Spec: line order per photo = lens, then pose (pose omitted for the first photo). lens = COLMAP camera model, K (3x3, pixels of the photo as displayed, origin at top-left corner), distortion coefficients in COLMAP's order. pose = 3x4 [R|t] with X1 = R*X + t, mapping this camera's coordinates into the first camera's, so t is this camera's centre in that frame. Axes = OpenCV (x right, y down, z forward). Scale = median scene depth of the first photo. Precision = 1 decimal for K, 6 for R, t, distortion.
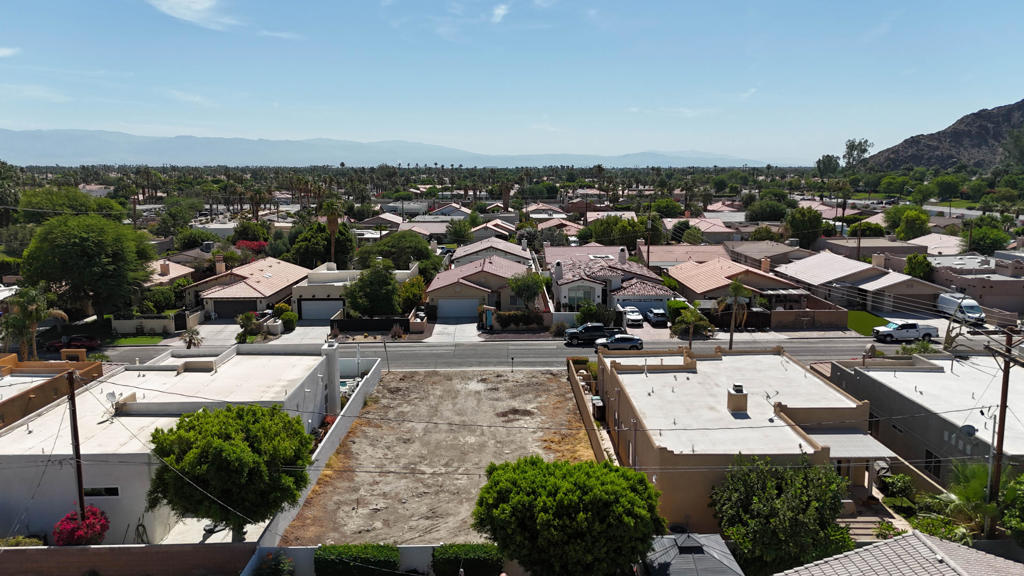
lens RADIAL K [[765.5, 0, 512.3], [0, 765.5, 287.9], [0, 0, 1]] dist [0.000622, 0.000356]
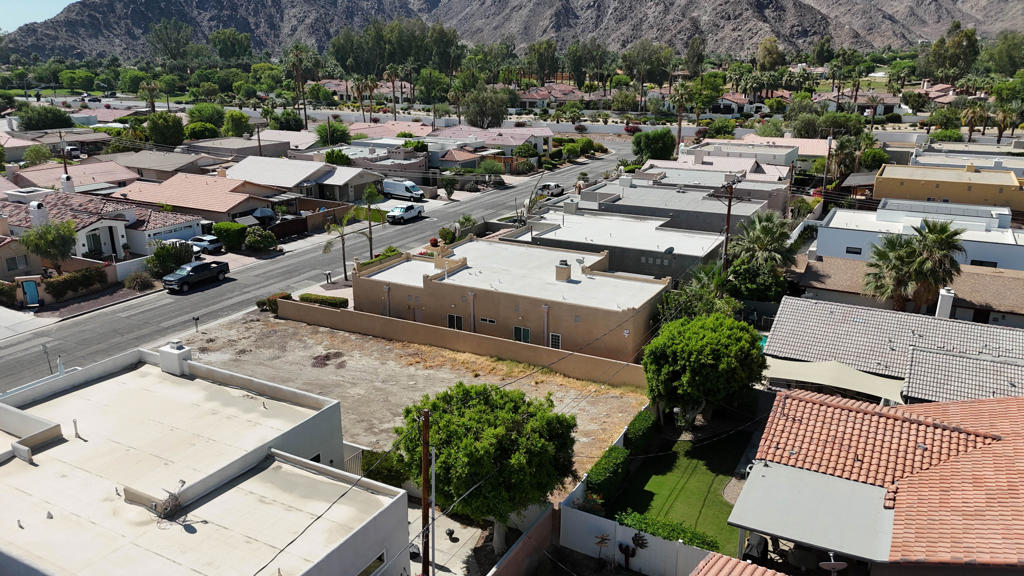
lens RADIAL K [[765.5, 0, 512.1], [0, 765.5, 288.1], [0, 0, 1]] dist [0.000622, 0.000356]
pose [[0.489387, -0.249027, 0.835755, -0.396106], [0.131953, 0.968472, 0.211306, -0.055226], [-0.862026, 0.006871, 0.506817, 0.213396]]
